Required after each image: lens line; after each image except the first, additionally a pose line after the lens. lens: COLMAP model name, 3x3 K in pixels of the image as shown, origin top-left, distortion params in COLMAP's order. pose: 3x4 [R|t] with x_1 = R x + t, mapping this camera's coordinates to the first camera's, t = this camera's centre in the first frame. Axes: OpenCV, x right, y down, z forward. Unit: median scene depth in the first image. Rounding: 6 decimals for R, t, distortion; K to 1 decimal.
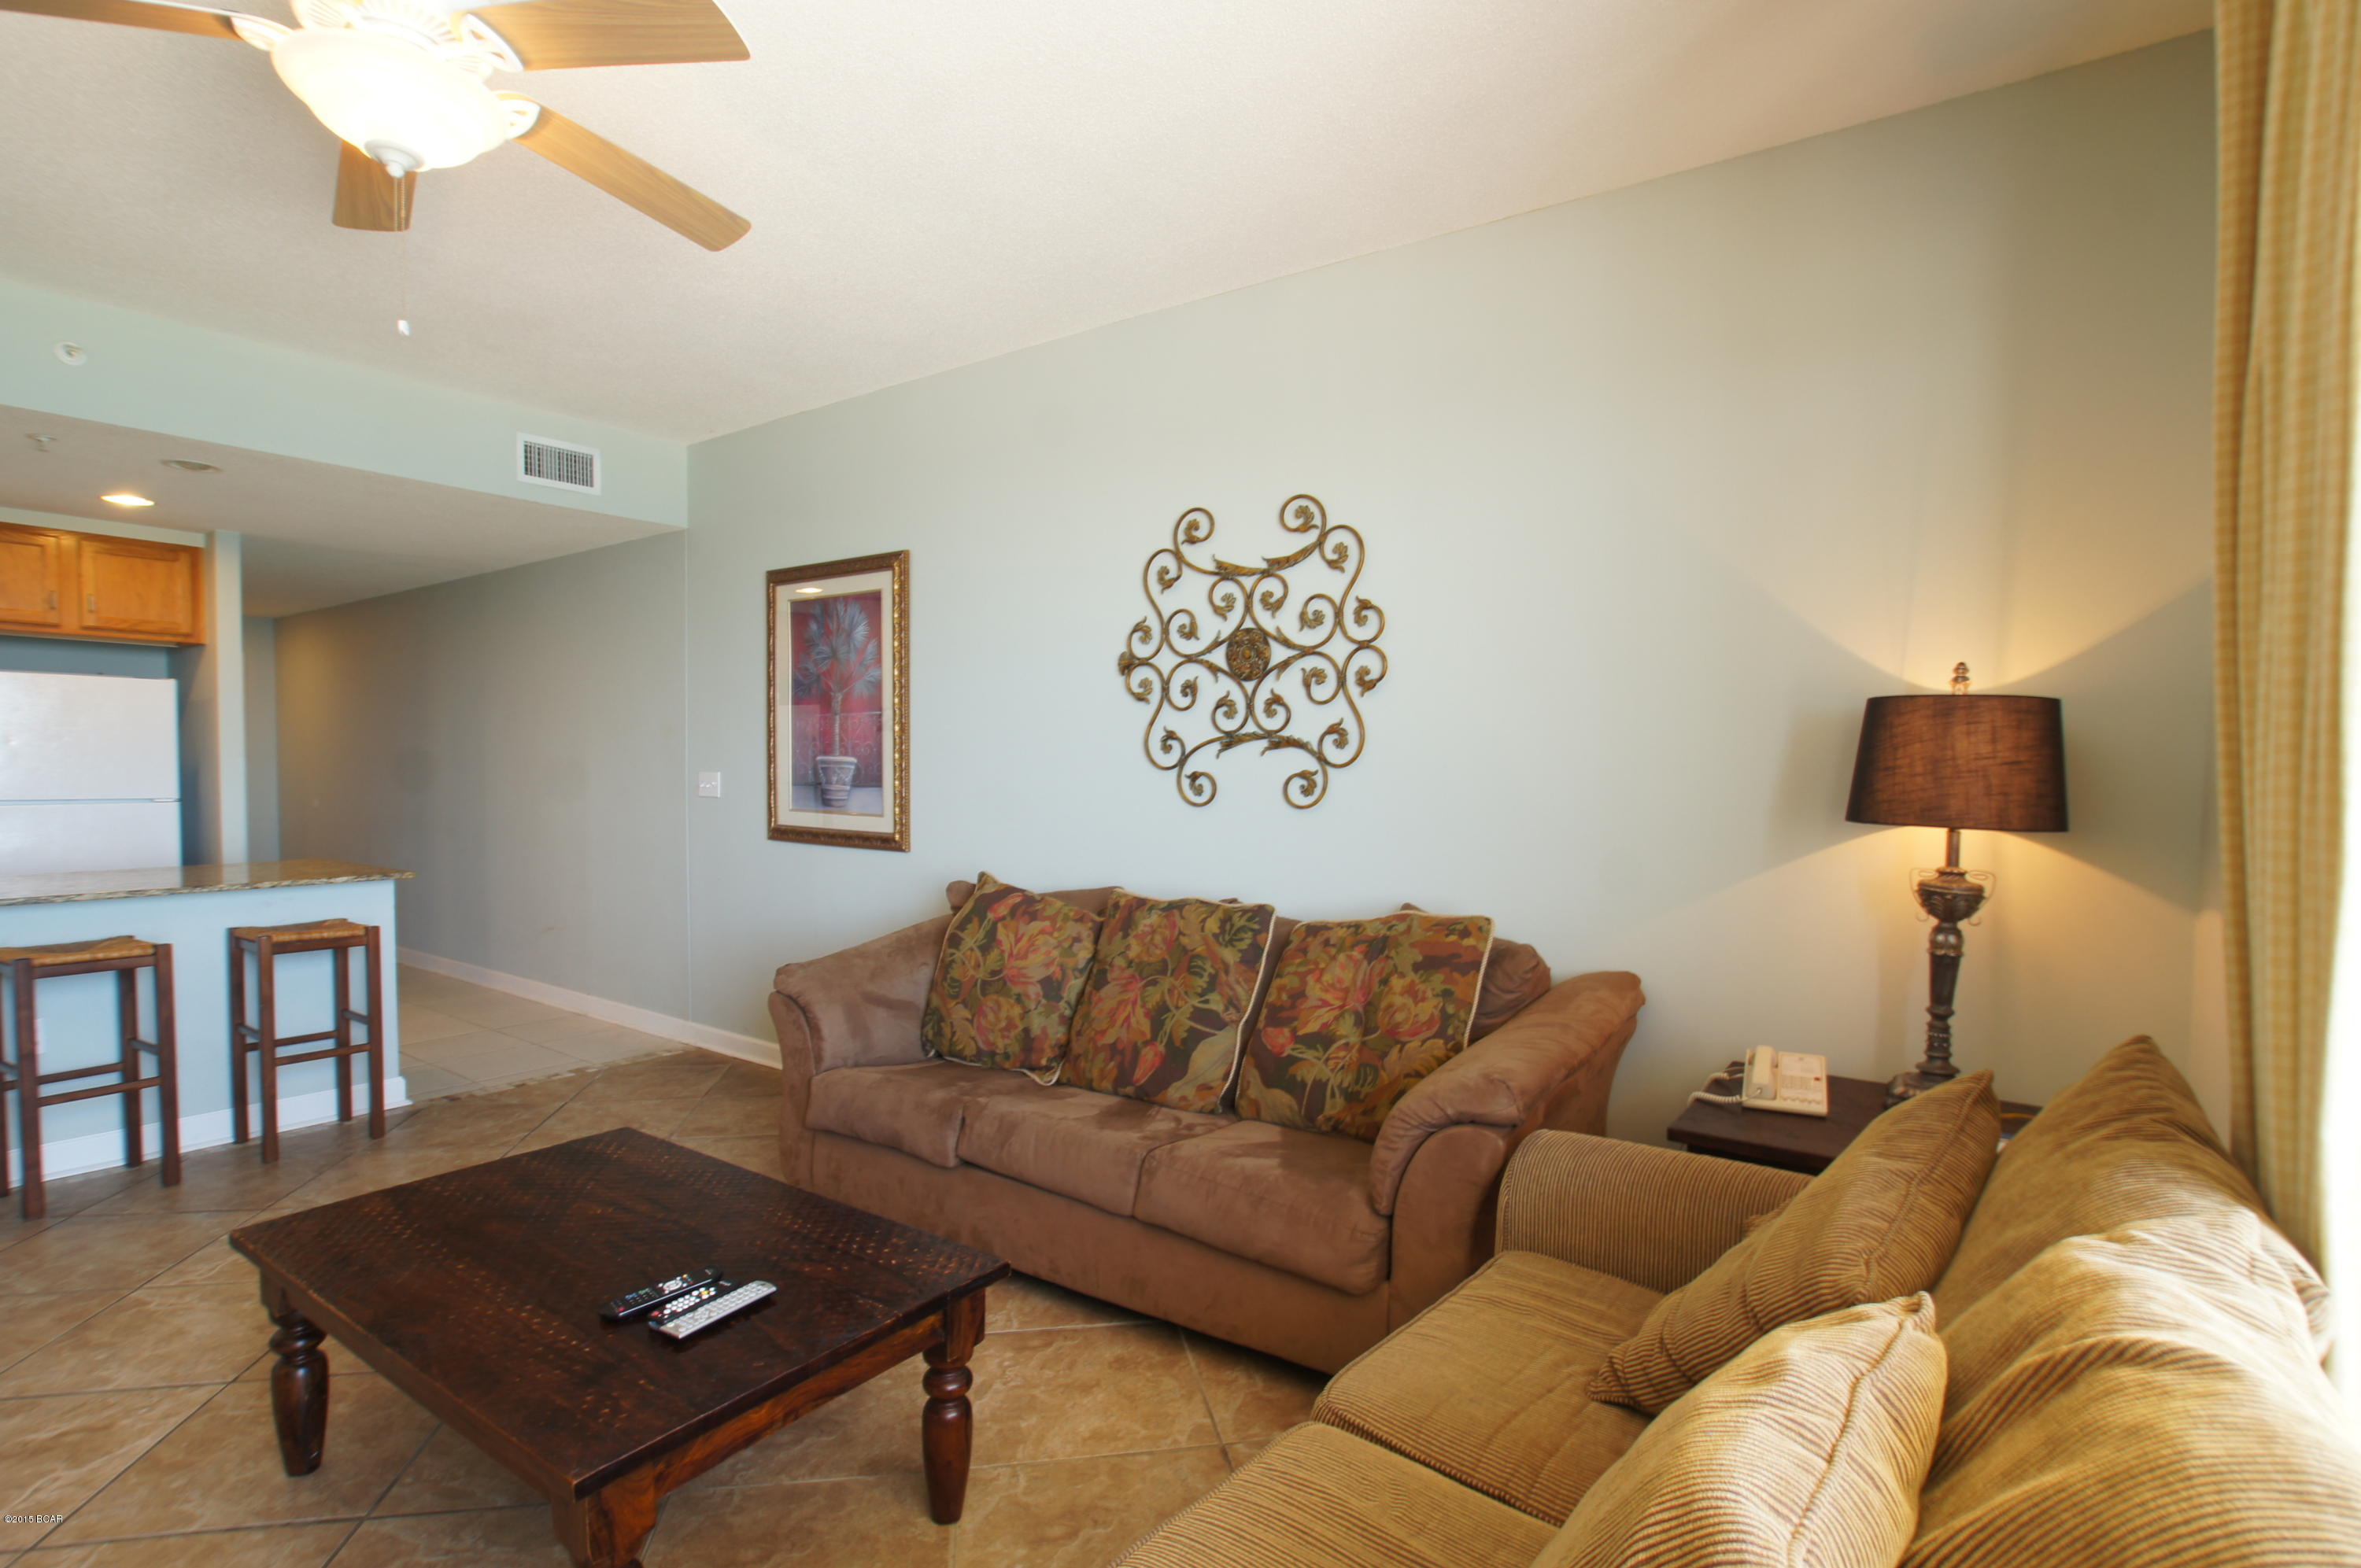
lens RADIAL K [[1160.8, 0, 1181.1], [0, 1160.8, 808.9], [0, 0, 1]] dist [-0.007664, 0.005230]
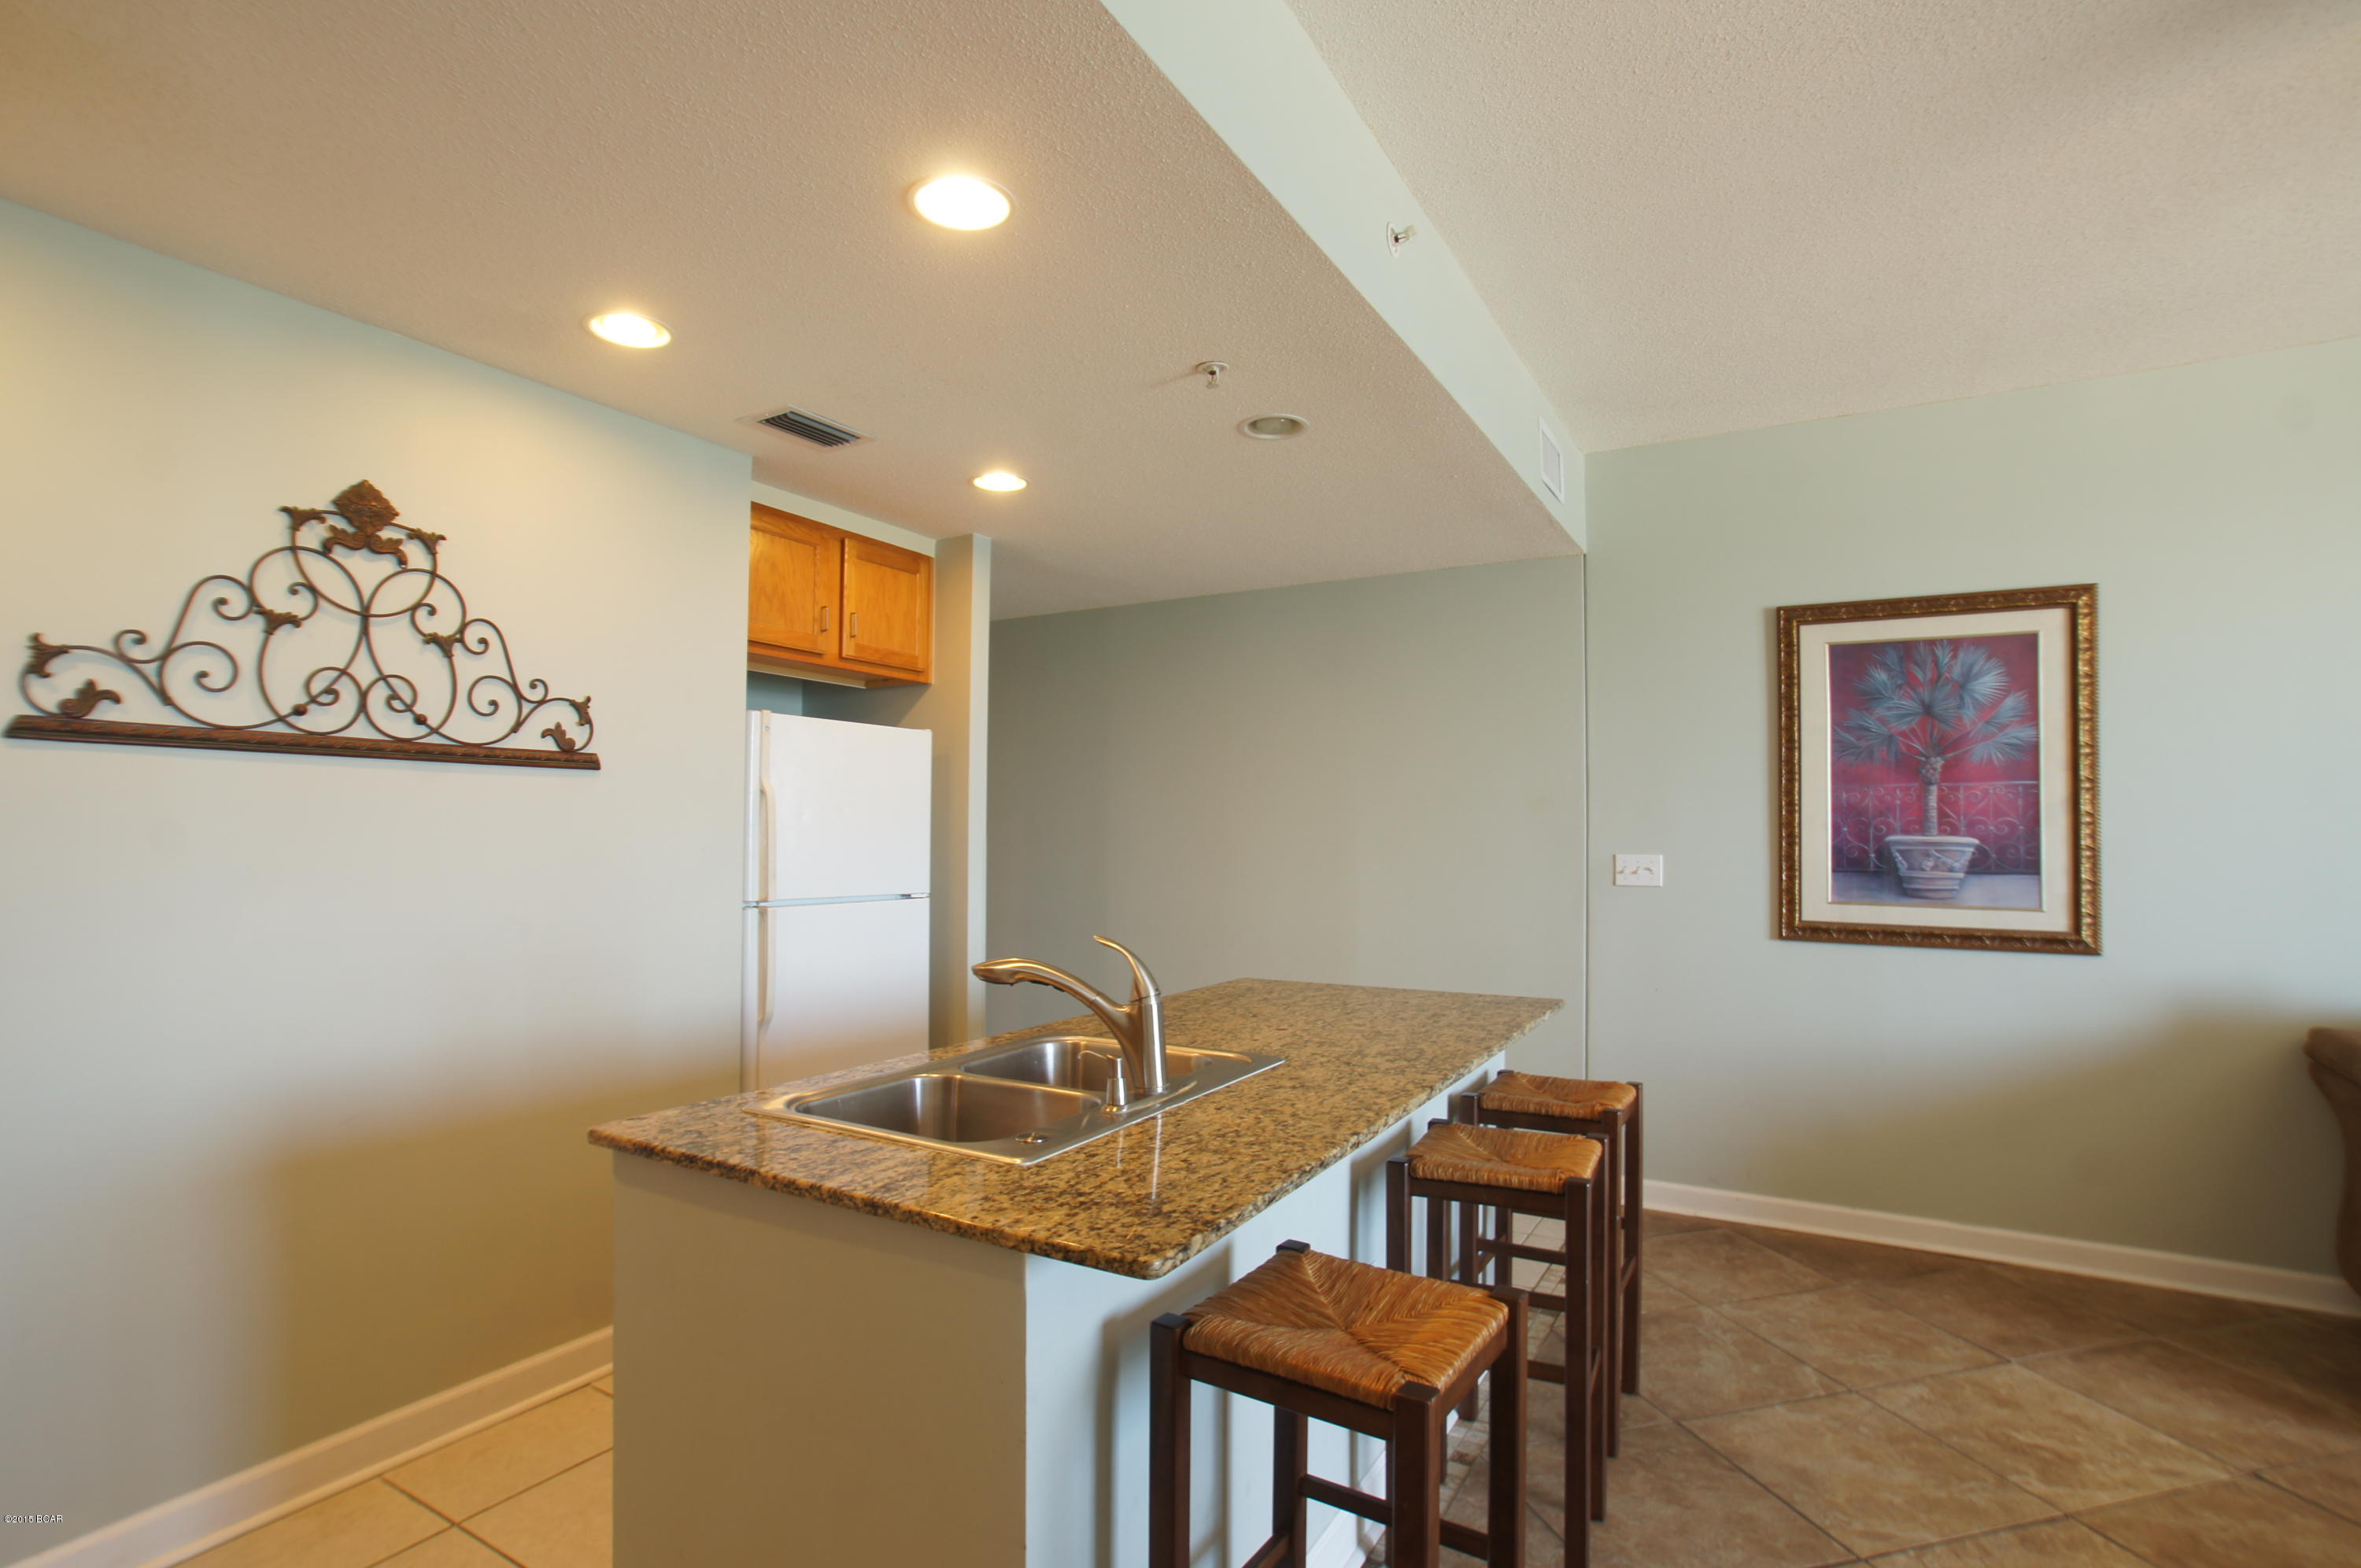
lens RADIAL K [[1160.8, 0, 1185.2], [0, 1160.8, 795.1], [0, 0, 1]] dist [-0.007664, 0.005230]
pose [[0.989257, 0.004773, 0.146112, -0.937848], [0.005605, 0.997493, -0.070536, -0.019813], [-0.146082, 0.070597, 0.986750, 0.283099]]
